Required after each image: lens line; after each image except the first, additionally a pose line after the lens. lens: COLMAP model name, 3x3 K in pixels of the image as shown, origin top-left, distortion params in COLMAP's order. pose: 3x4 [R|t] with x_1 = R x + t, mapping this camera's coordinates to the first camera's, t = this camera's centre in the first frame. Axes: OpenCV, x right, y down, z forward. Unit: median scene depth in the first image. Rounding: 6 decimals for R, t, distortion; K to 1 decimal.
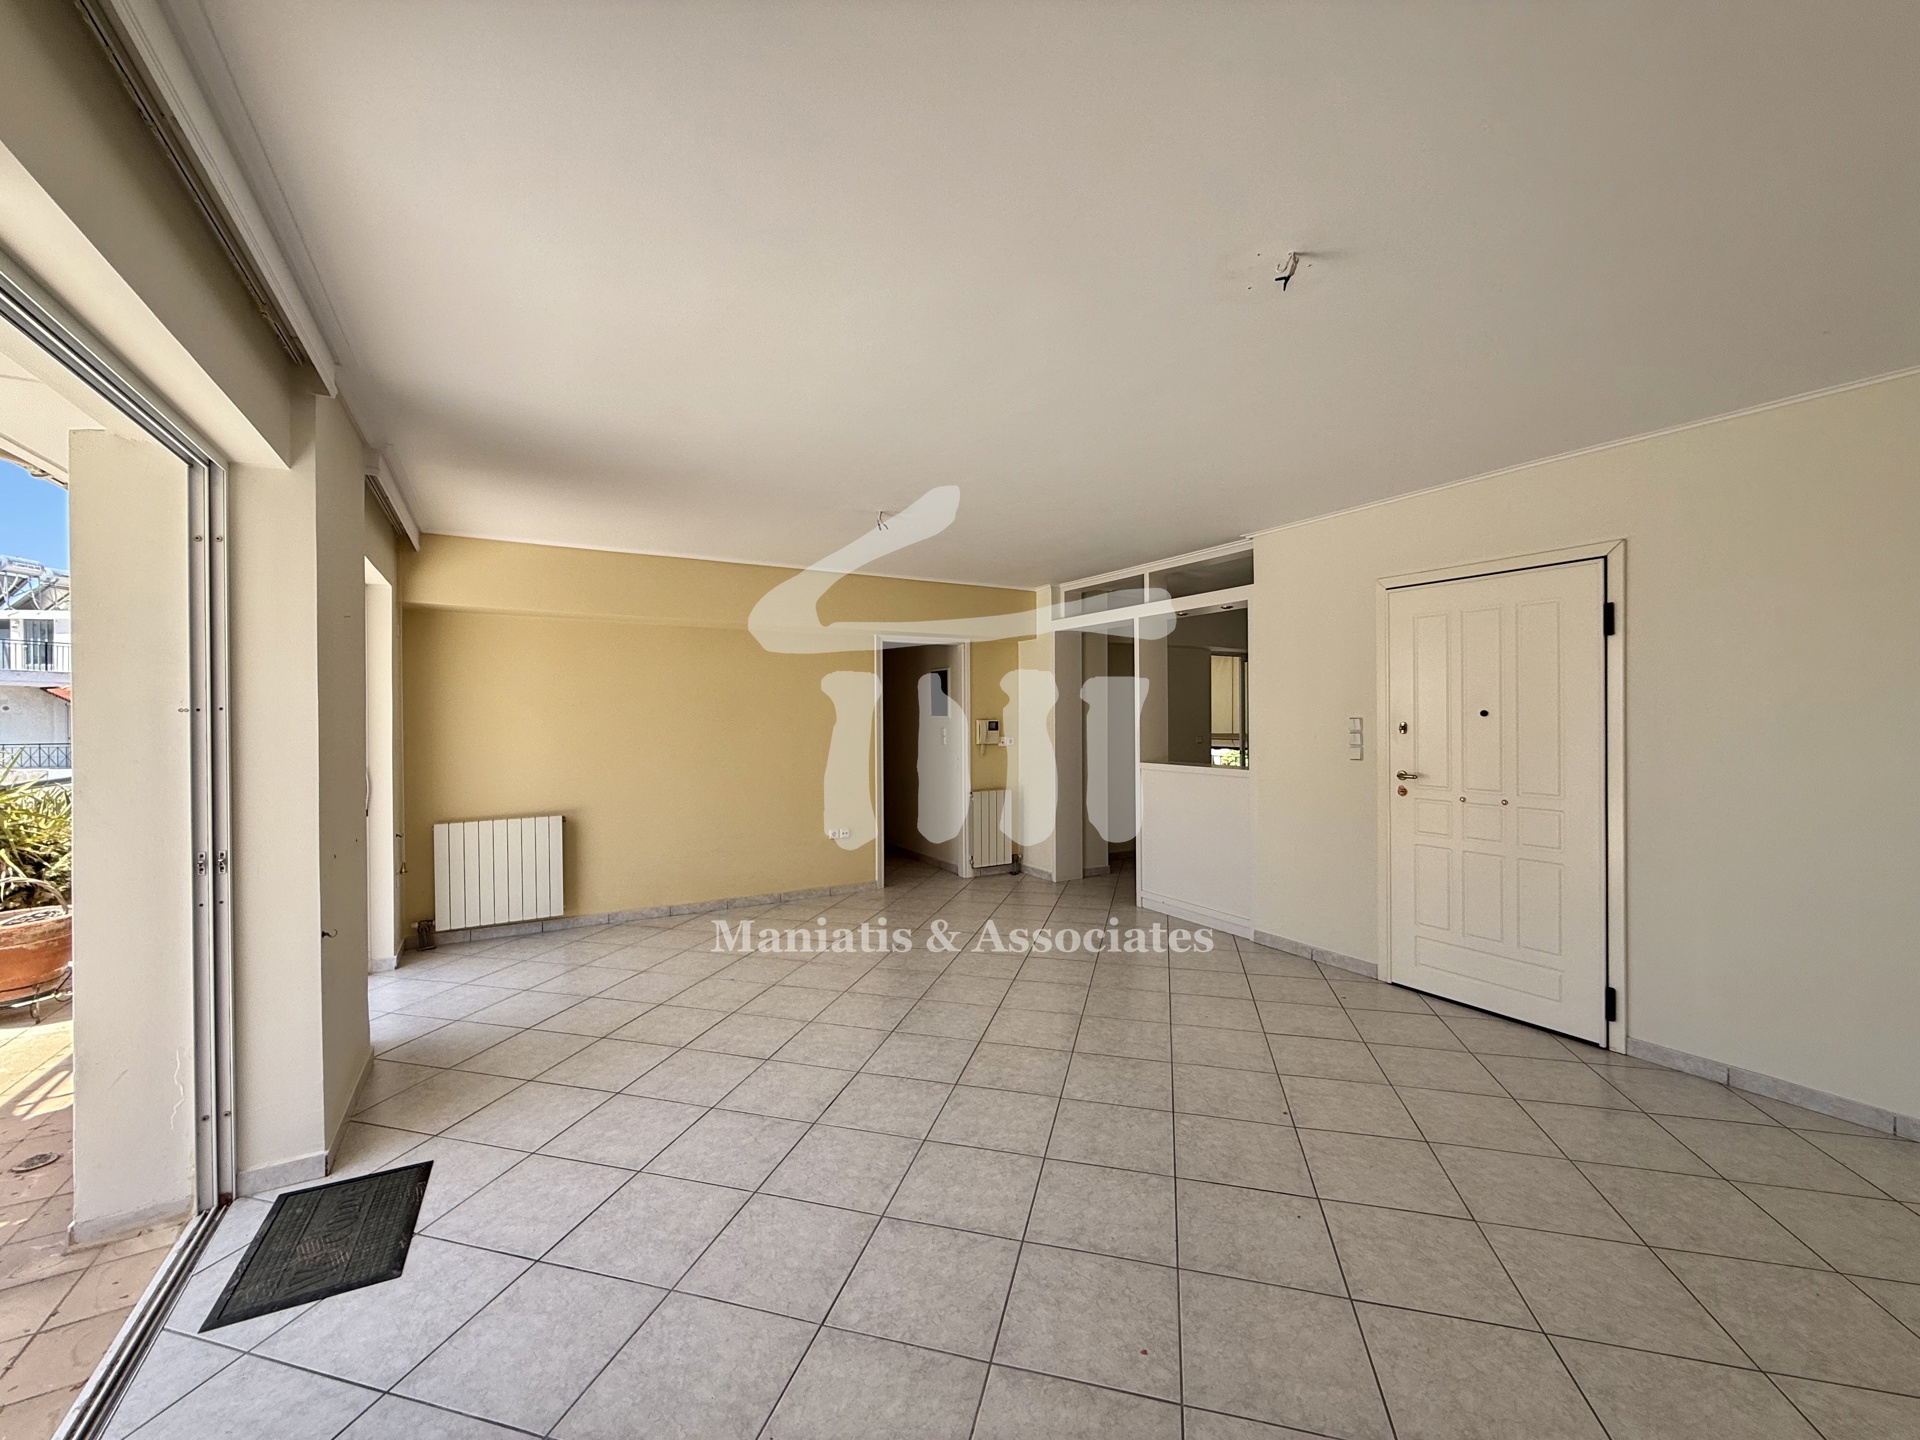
lens RADIAL K [[766.8, 0, 954.9], [0, 766.8, 719.7], [0, 0, 1]] dist [-0.002271, 0.000600]
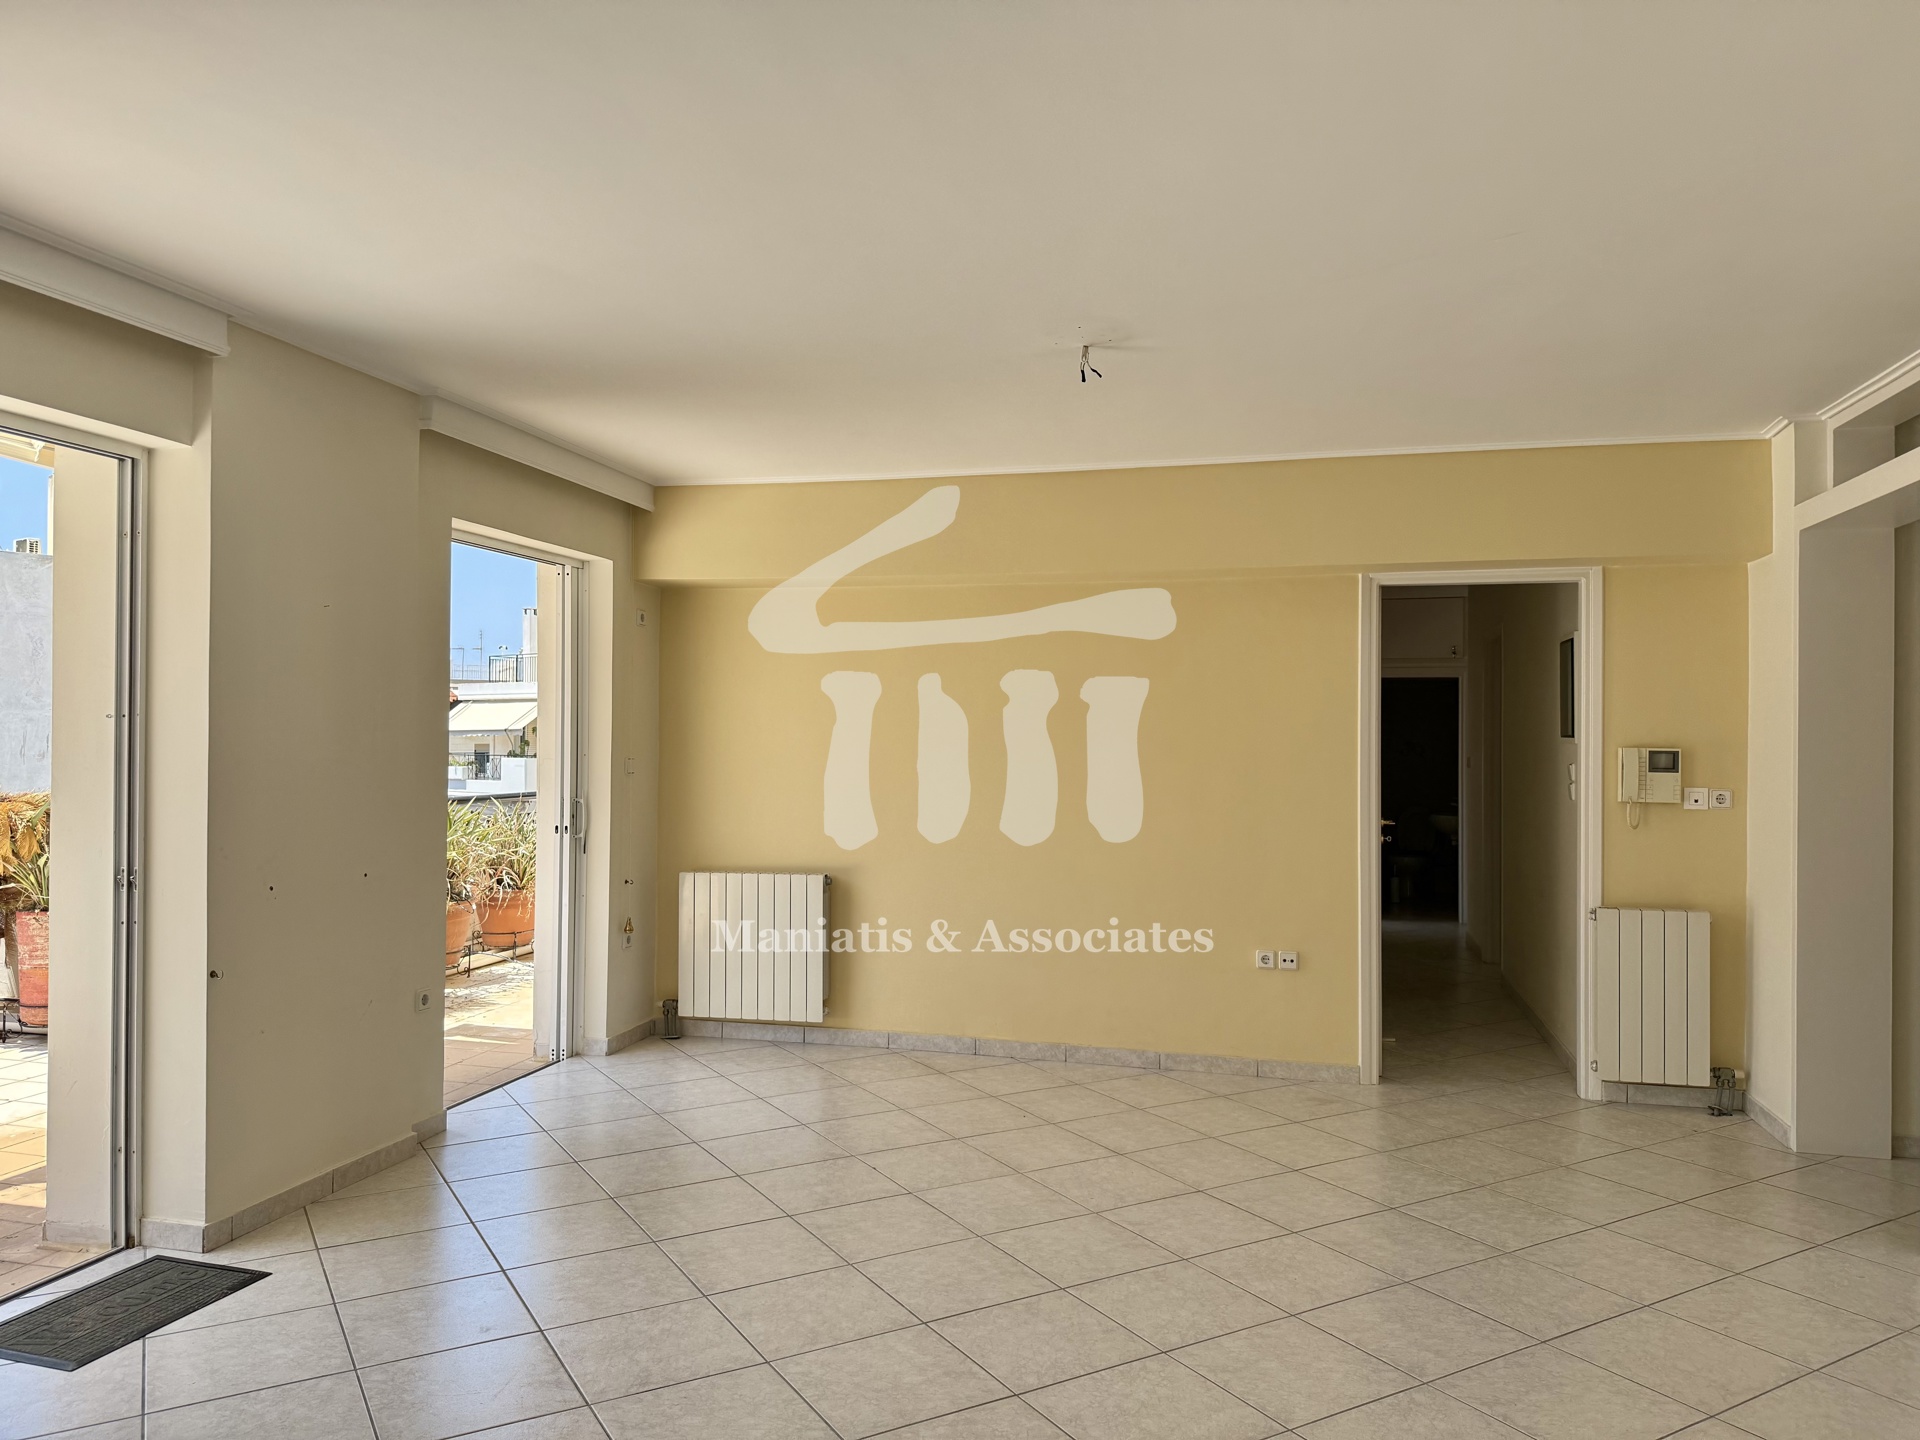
lens RADIAL K [[1346.9, 0, 955.6], [0, 1346.9, 727.1], [0, 0, 1]] dist [0.068097, -0.085983]
pose [[0.715512, 0.006557, -0.698570, 0.618367], [-0.013991, 0.999890, -0.004946, -0.003349], [0.698460, 0.013313, 0.715525, 0.343235]]
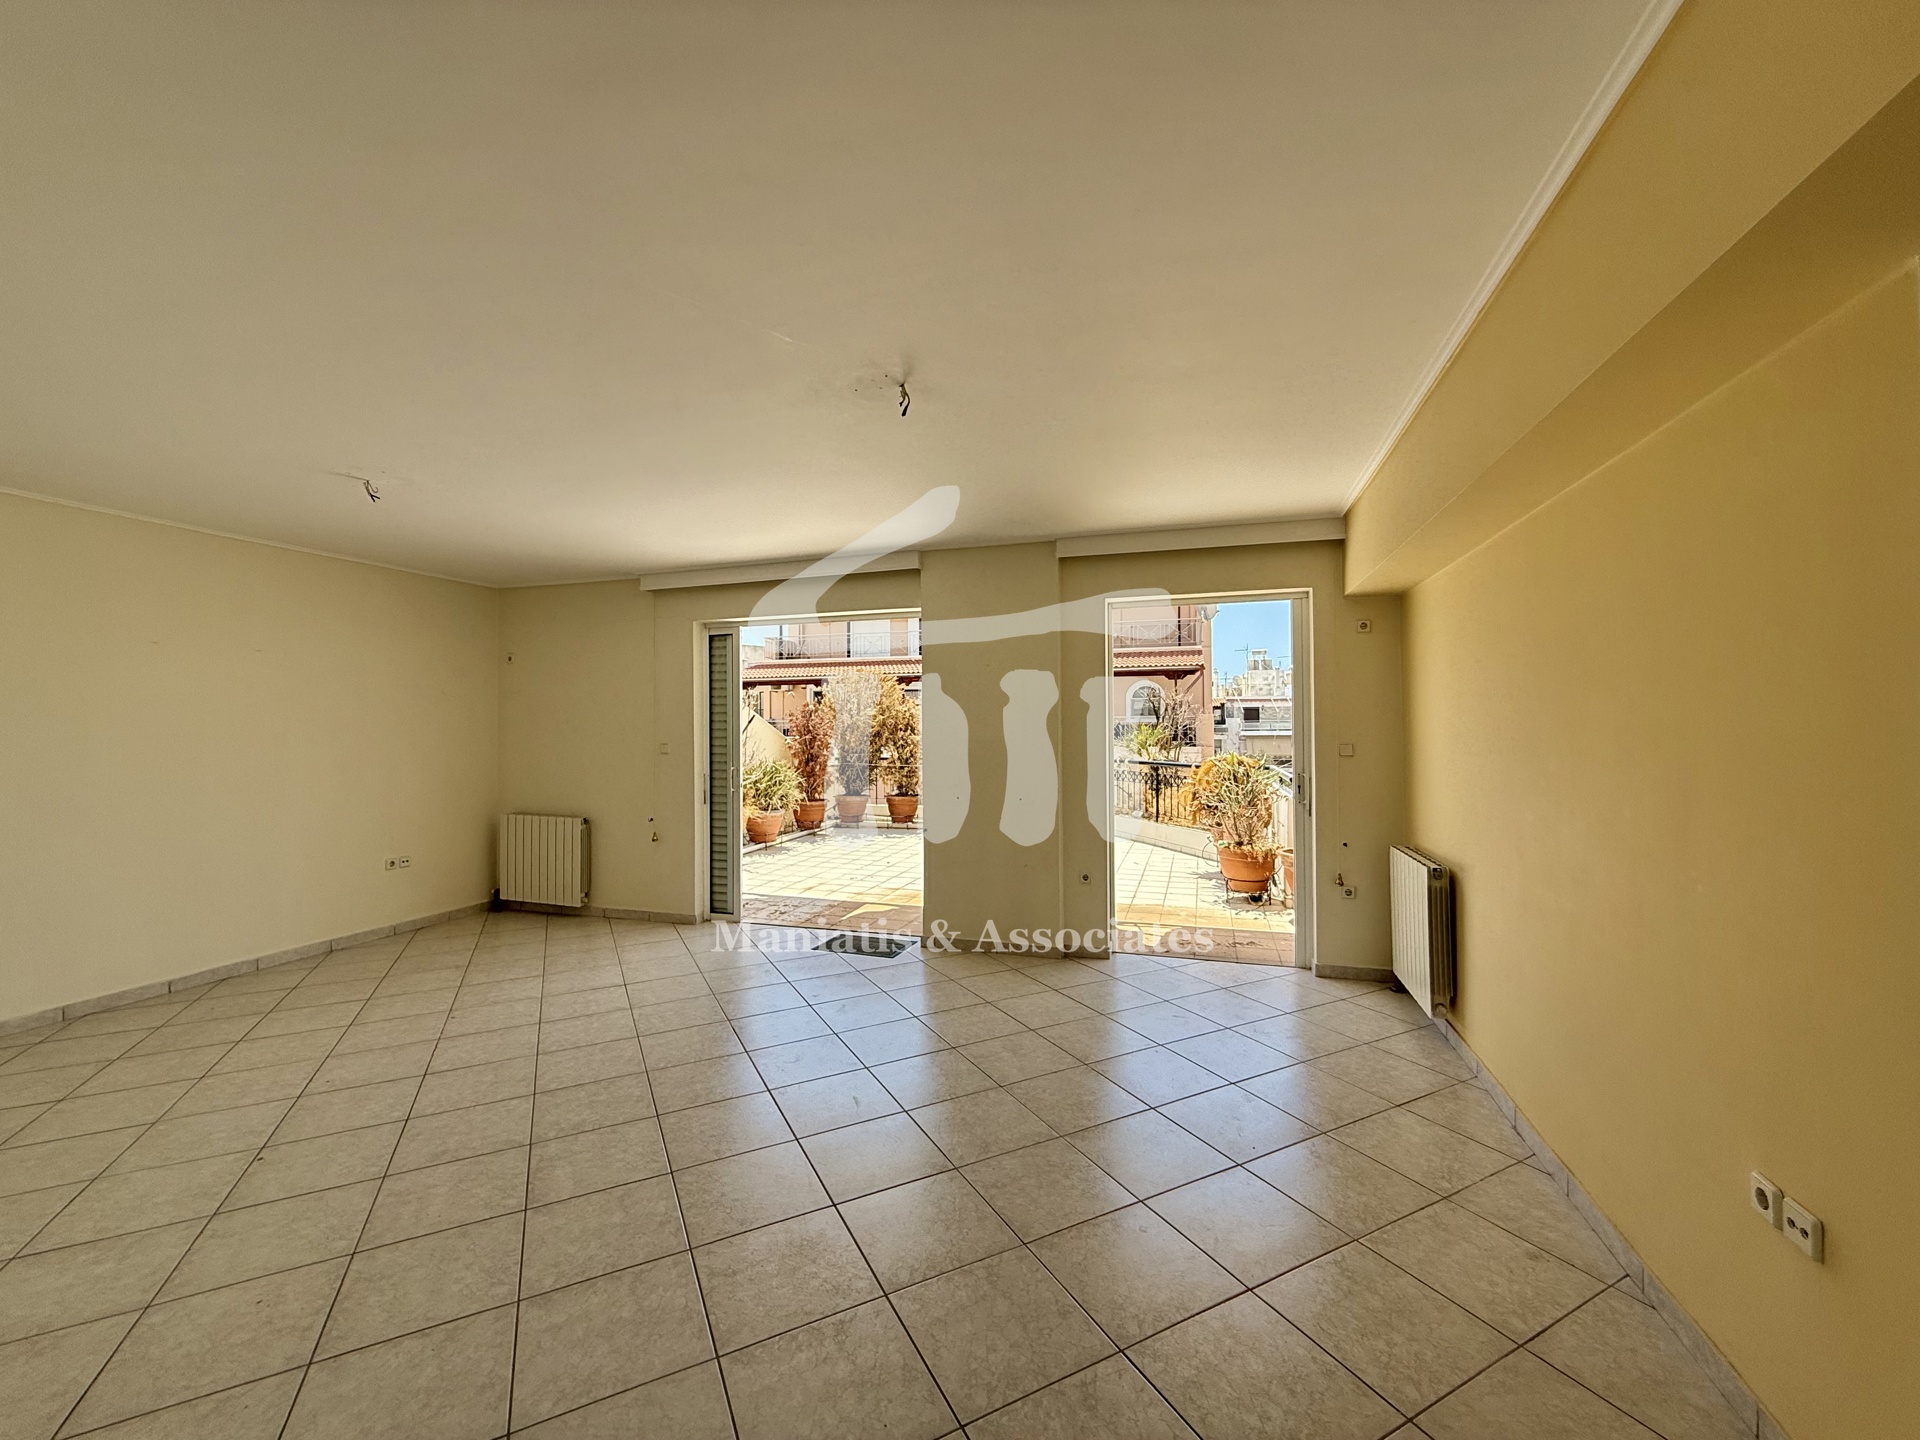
lens RADIAL K [[766.8, 0, 960.3], [0, 766.8, 720.8], [0, 0, 1]] dist [-0.002271, 0.000600]
pose [[-0.738082, 0.006037, -0.674684, 0.351566], [0.008667, 0.999962, -0.000534, -0.005990], [0.674656, -0.006242, -0.738106, 1.851915]]
